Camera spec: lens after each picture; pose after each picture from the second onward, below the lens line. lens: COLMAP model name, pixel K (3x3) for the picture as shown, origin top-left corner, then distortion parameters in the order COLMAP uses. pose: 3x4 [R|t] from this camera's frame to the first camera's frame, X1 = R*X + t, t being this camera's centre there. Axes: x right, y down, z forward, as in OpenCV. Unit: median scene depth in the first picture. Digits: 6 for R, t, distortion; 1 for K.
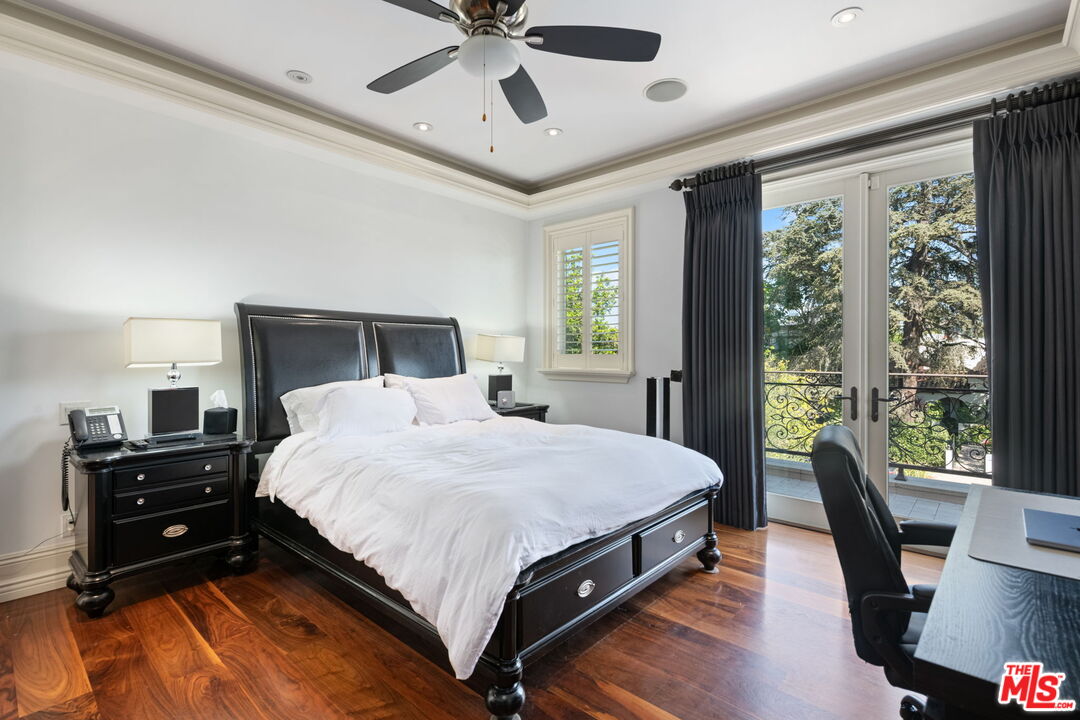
lens RADIAL K [[504.1, 0, 540.0], [0, 504.1, 356.6], [0, 0, 1]] dist [0.001225, 0.000147]
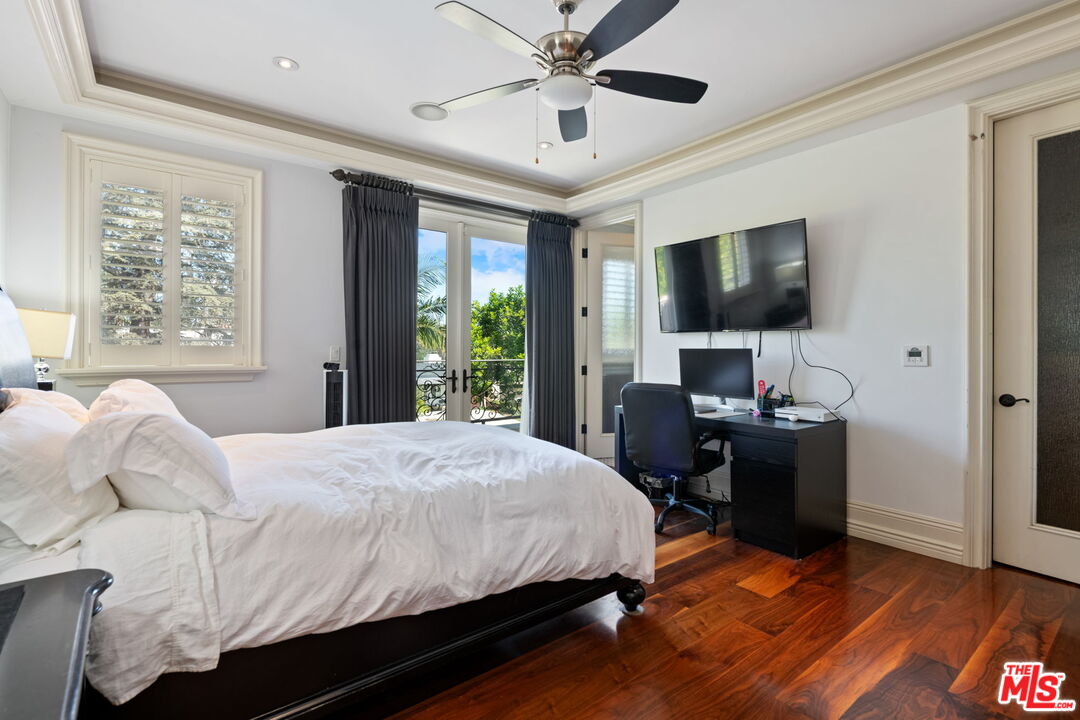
lens RADIAL K [[504.1, 0, 540.1], [0, 504.1, 352.4], [0, 0, 1]] dist [0.001225, 0.000147]
pose [[0.168930, -0.005345, 0.985614, -0.745475], [0.008960, 0.999952, 0.003887, 0.008036], [-0.985587, 0.008175, 0.168969, 0.526484]]
